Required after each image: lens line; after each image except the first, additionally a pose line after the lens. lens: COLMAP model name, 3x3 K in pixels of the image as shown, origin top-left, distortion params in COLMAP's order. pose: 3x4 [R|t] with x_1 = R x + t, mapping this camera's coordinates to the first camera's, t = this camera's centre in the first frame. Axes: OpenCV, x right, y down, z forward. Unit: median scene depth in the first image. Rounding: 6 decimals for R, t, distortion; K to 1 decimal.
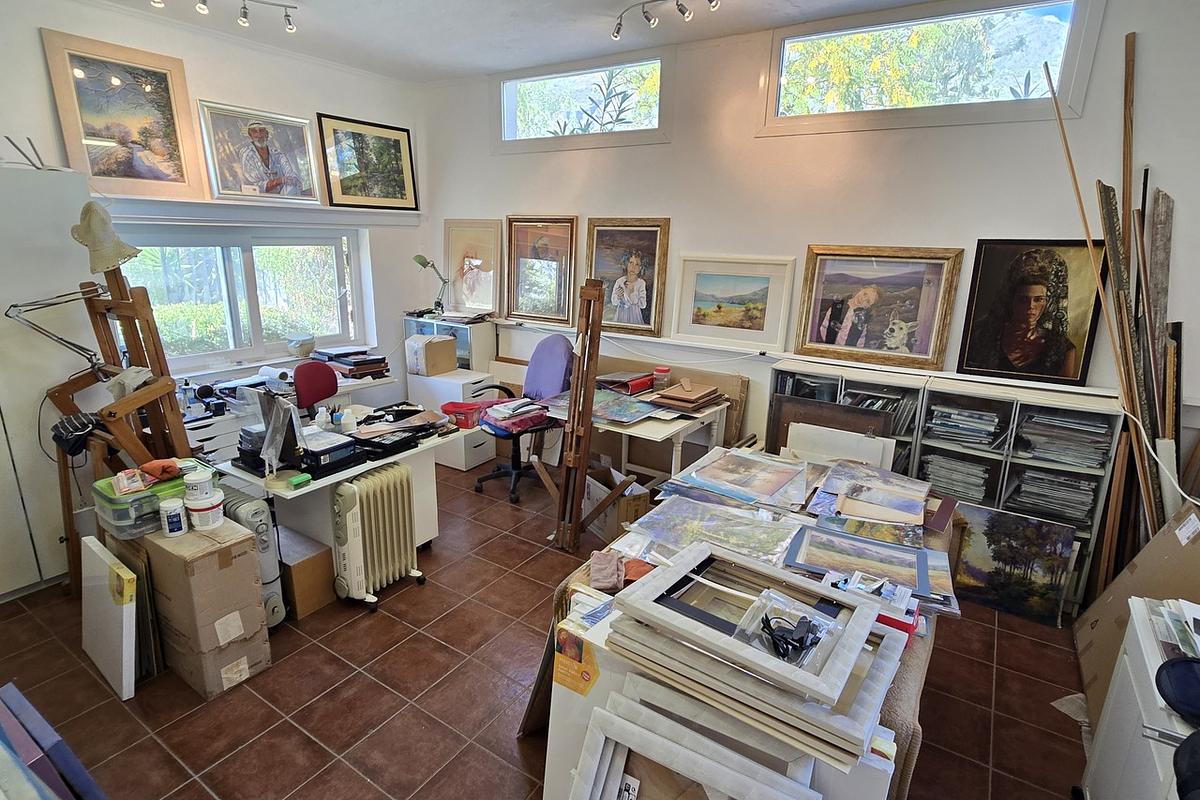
lens RADIAL K [[607.9, 0, 600.6], [0, 607.9, 394.4], [0, 0, 1]] dist [-0.000221, -0.002010]
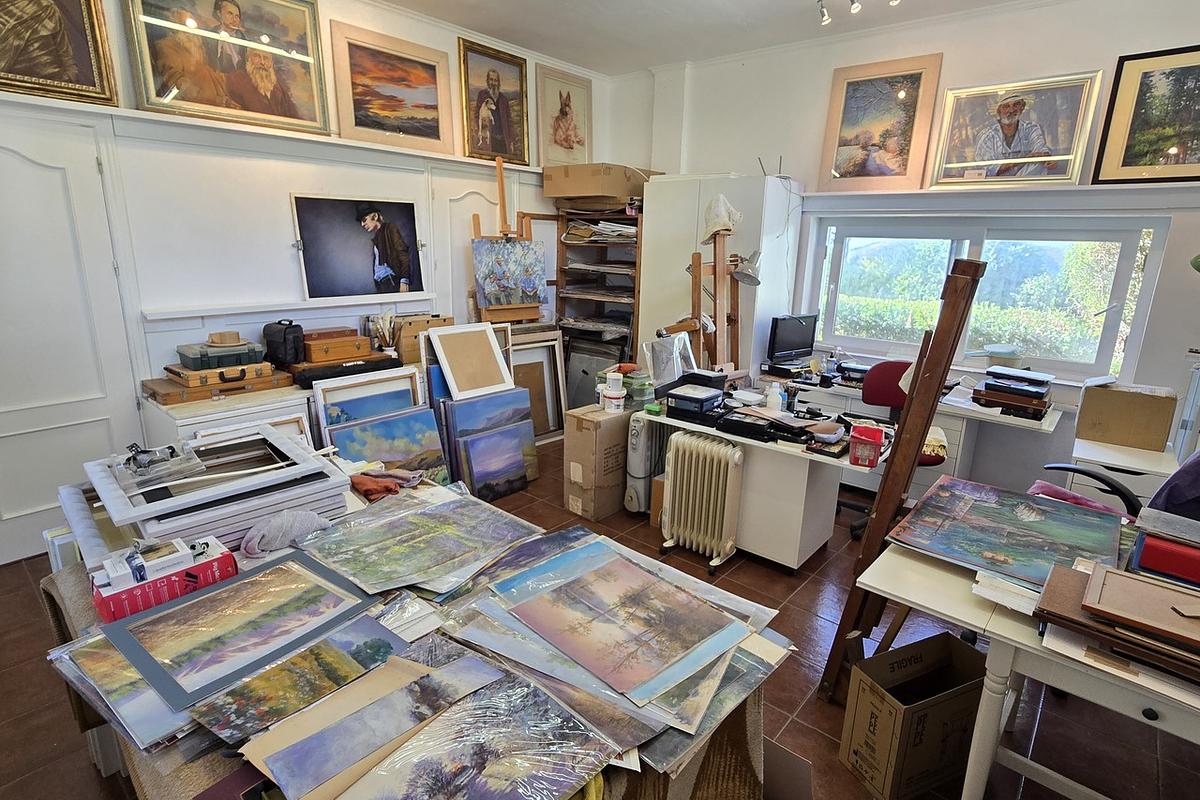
lens RADIAL K [[607.9, 0, 600.6], [0, 607.9, 394.4], [0, 0, 1]] dist [-0.000221, -0.002010]
pose [[-0.131312, 0.218235, -0.967021, 0.520698], [-0.278526, 0.928054, 0.247262, -0.118452], [0.951410, 0.301809, -0.061081, 0.727823]]
